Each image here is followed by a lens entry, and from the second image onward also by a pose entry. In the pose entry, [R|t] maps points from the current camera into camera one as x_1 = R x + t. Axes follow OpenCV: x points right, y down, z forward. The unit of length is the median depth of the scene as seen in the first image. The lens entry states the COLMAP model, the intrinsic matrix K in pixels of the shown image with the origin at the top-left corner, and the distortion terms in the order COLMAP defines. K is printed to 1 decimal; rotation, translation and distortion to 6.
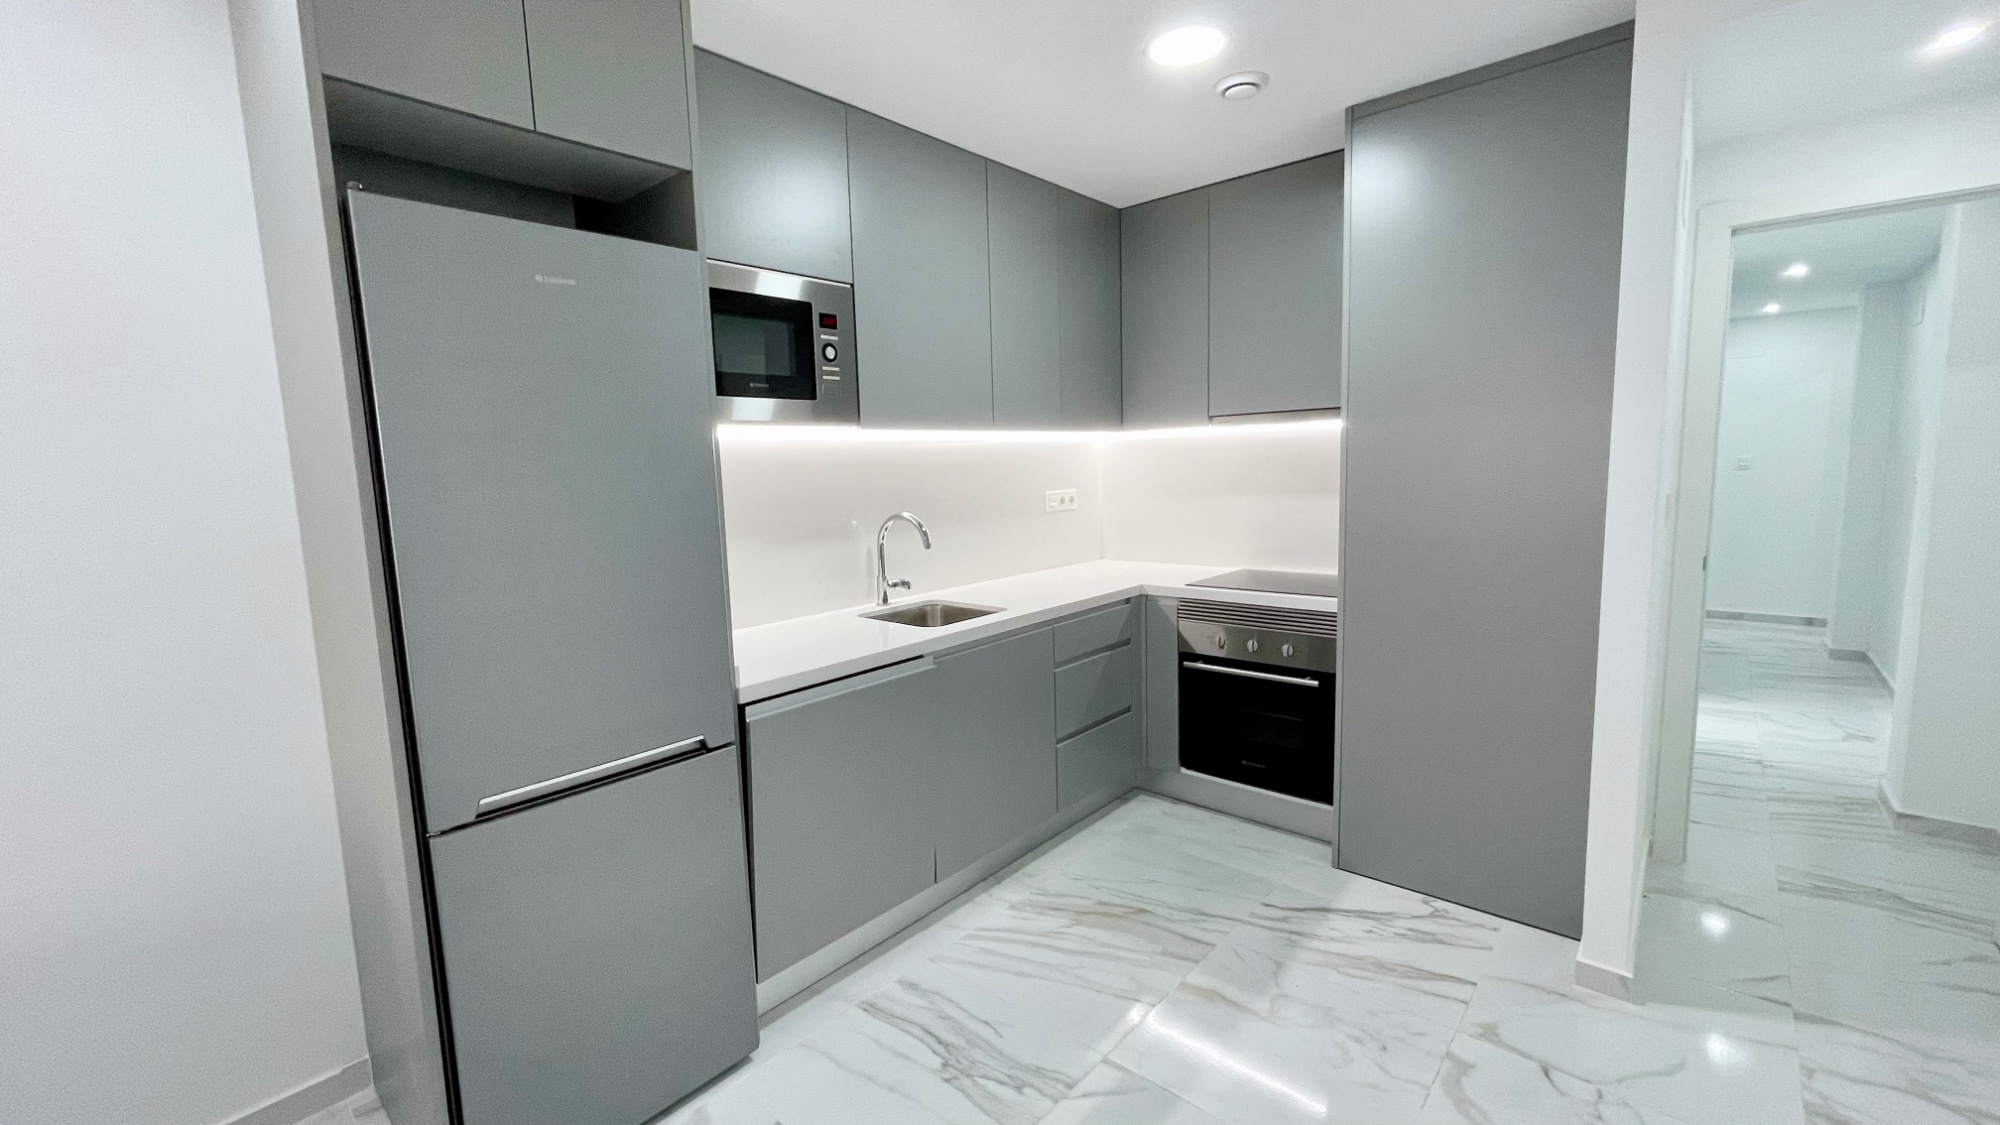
lens RADIAL K [[808.1, 0, 992.6], [0, 808.1, 560.5], [0, 0, 1]] dist [-0.001606, 0.001842]
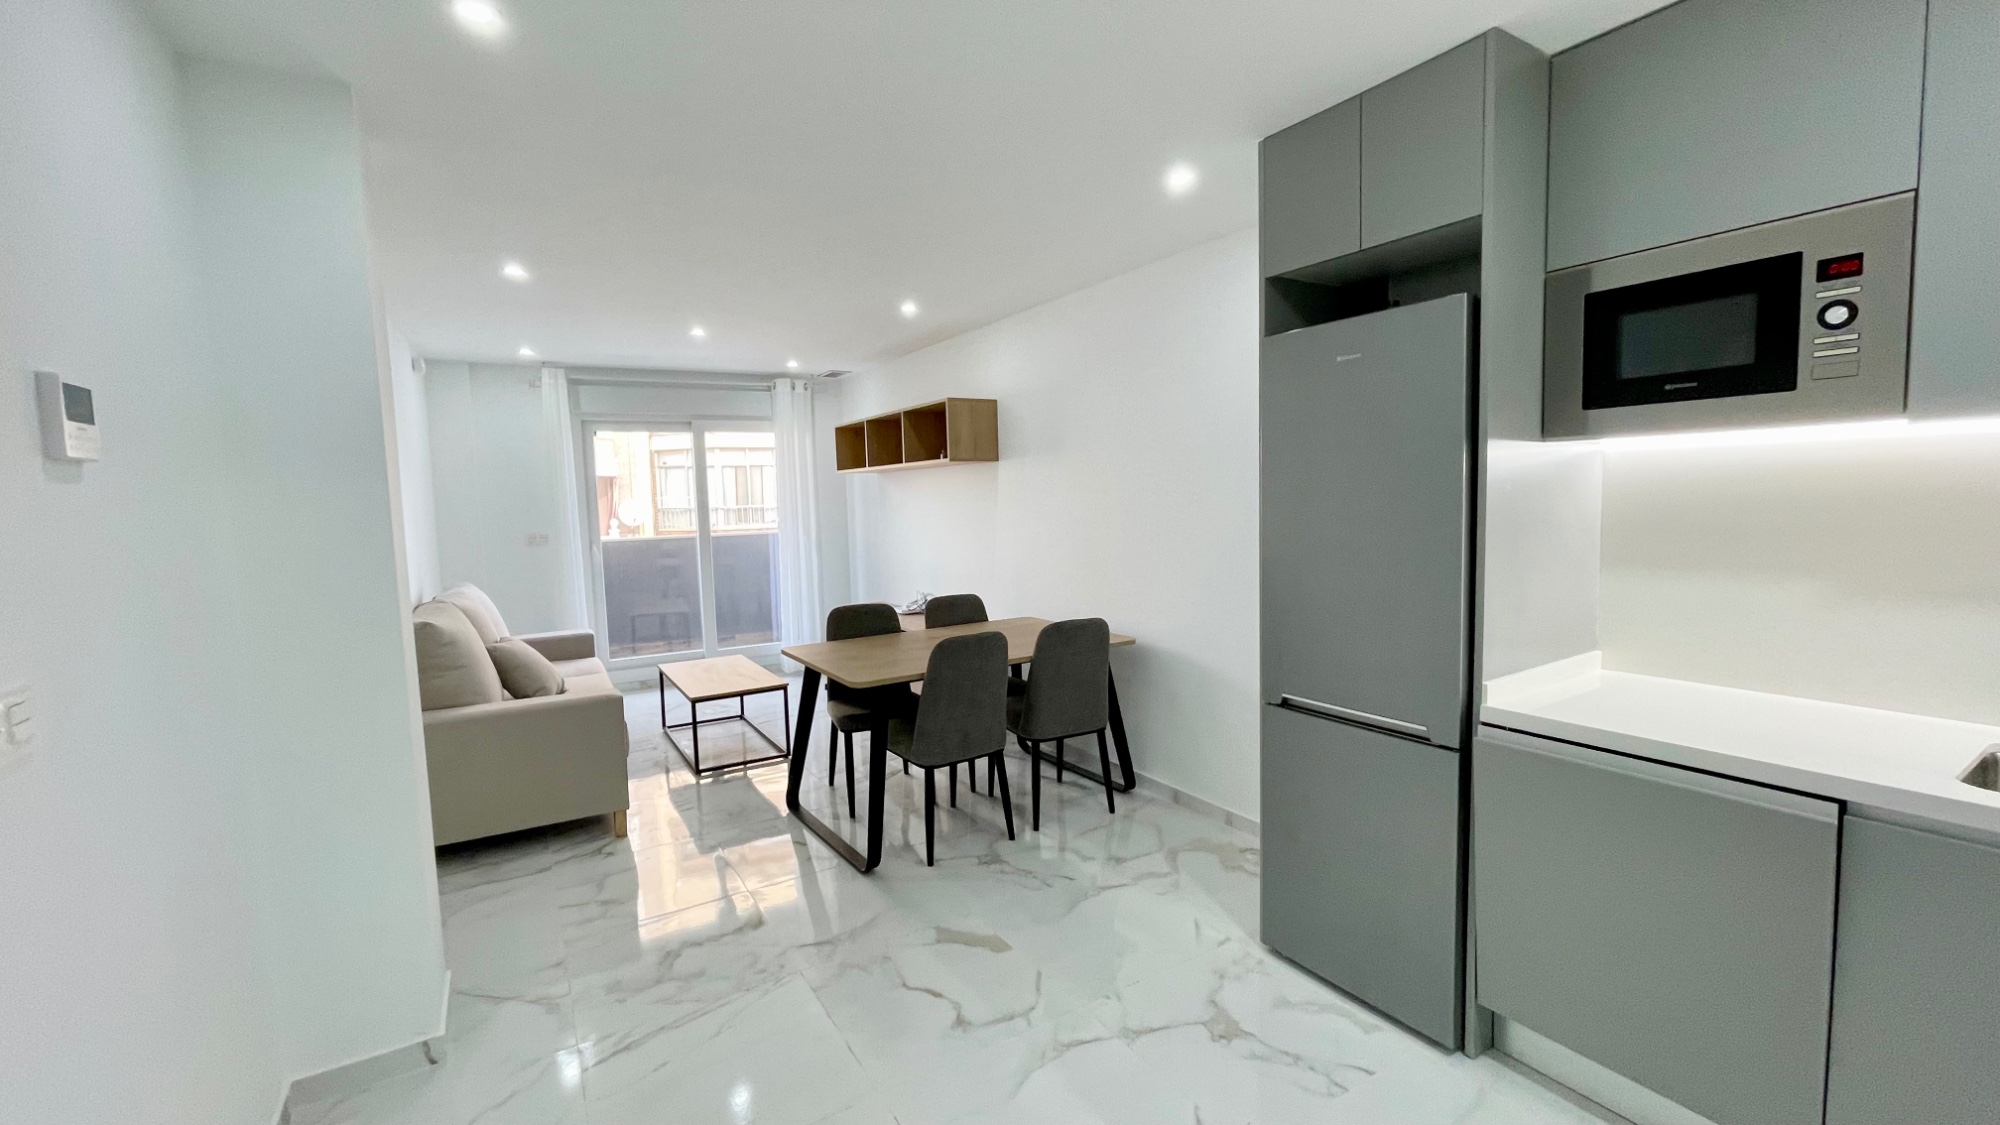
lens RADIAL K [[808.1, 0, 993.1], [0, 808.1, 557.1], [0, 0, 1]] dist [-0.001606, 0.001842]
pose [[-0.282699, 0.119425, -0.951745, 0.531385], [-0.078248, 0.986041, 0.146970, -0.083955], [0.956012, 0.116020, -0.269408, 0.435734]]
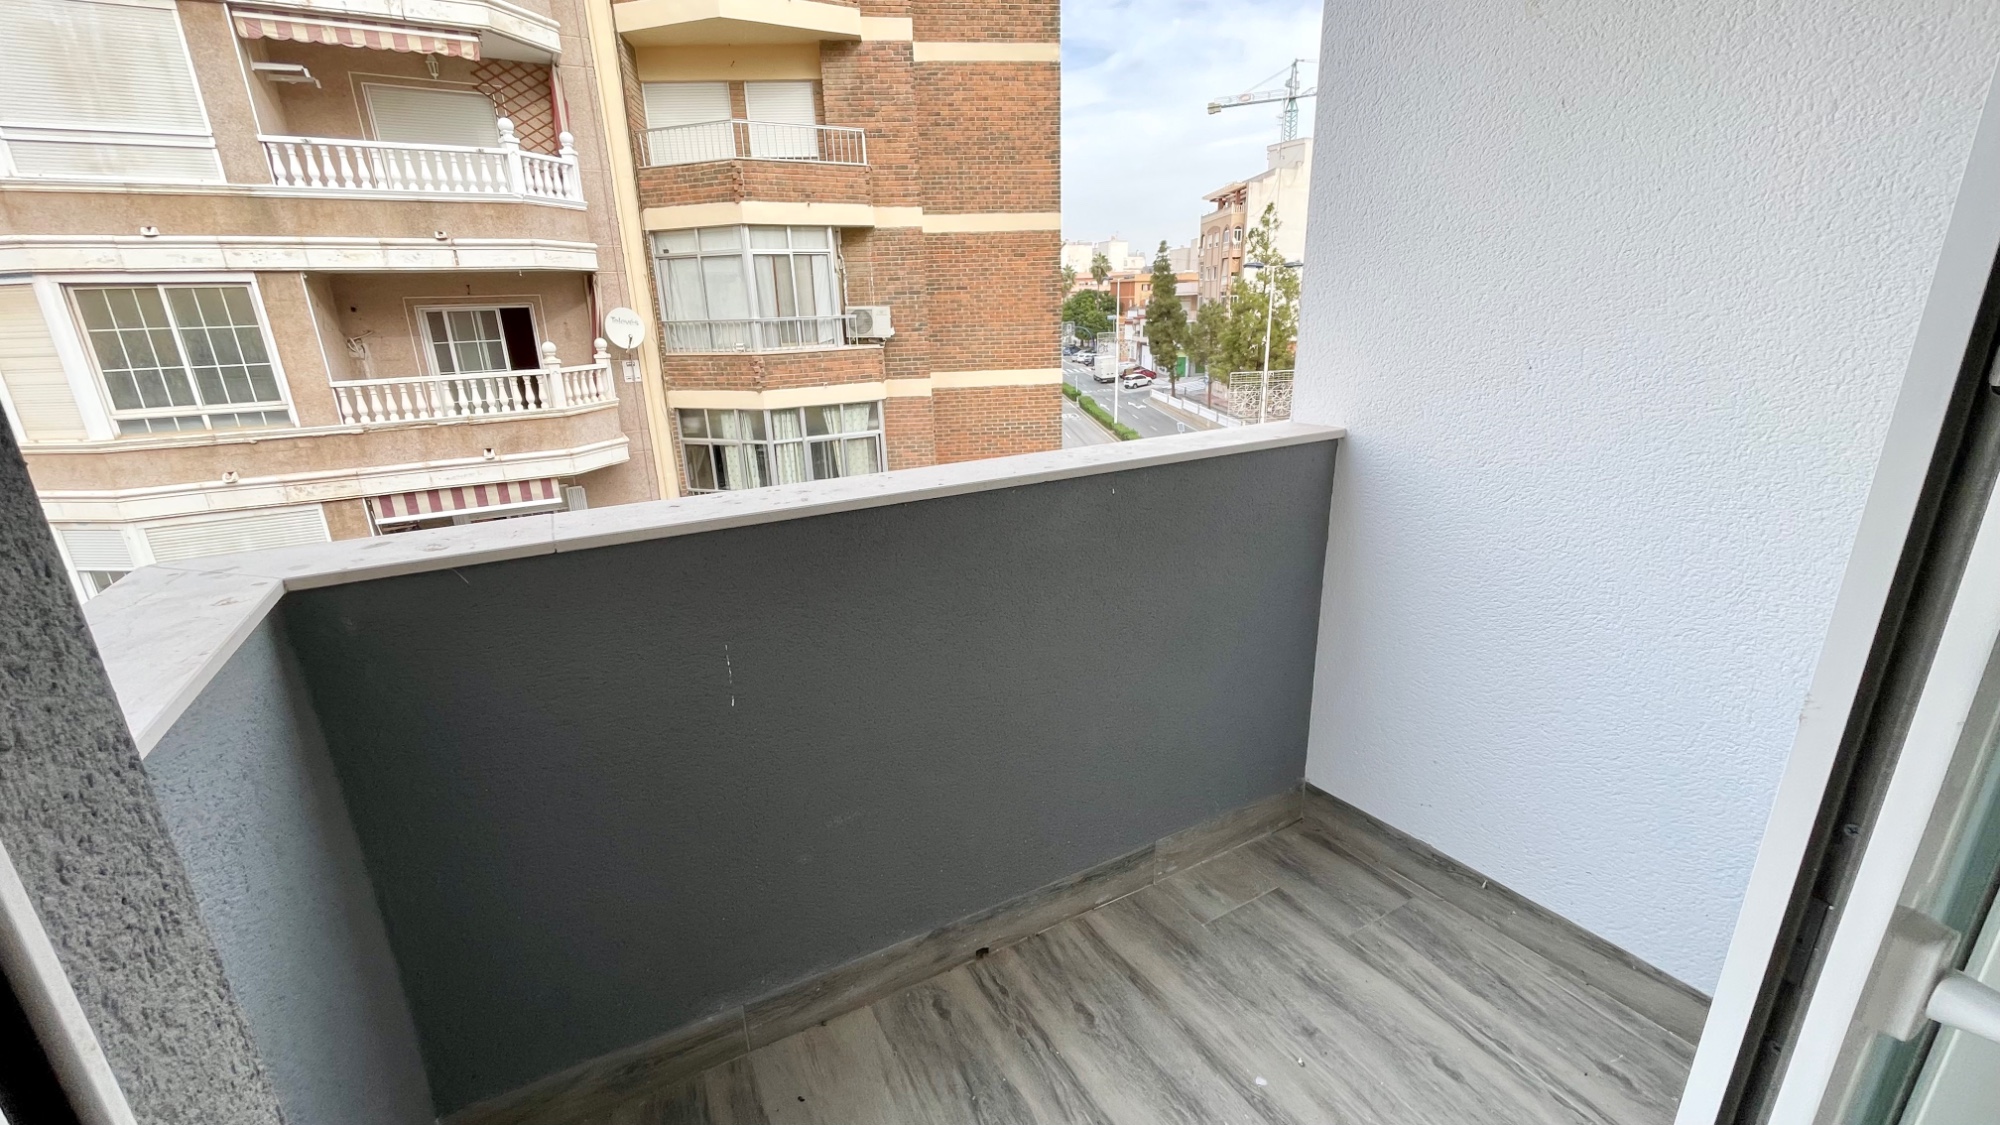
lens RADIAL K [[808.1, 0, 997.3], [0, 808.1, 560.2], [0, 0, 1]] dist [-0.001606, 0.001842]
pose [[-0.277404, 0.335613, -0.900228, -1.246673], [-0.076214, 0.926363, 0.368841, 0.165378], [0.957726, 0.170928, -0.231398, -1.132010]]
